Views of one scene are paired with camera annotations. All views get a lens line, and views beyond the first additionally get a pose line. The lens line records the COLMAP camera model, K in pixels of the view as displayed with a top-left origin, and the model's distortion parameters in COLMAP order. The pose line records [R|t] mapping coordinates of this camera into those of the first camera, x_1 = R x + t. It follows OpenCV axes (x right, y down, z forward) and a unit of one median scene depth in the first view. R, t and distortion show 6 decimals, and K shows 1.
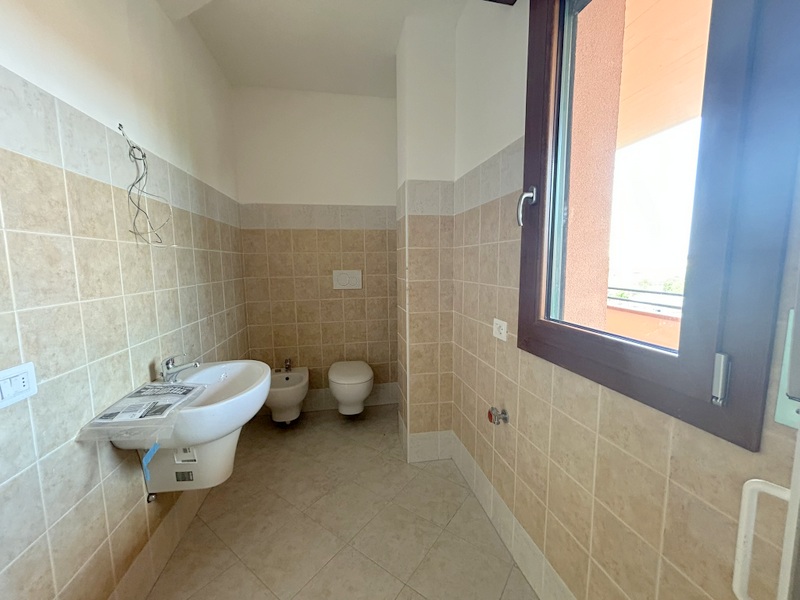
lens RADIAL K [[321.7, 0, 401.4], [0, 321.7, 299.3], [0, 0, 1]] dist [0.004146, -0.001831]
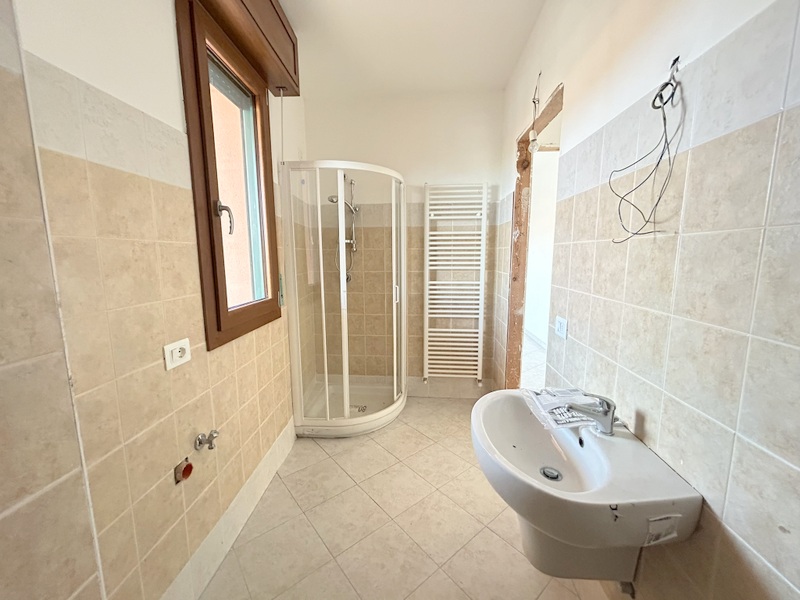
lens RADIAL K [[321.7, 0, 399.2], [0, 321.7, 300.7], [0, 0, 1]] dist [0.004146, -0.001831]
pose [[-0.966489, -0.024225, 0.255561, -0.489276], [0.041091, 0.968101, 0.247169, -0.240188], [-0.253396, 0.249388, -0.934664, 1.859963]]
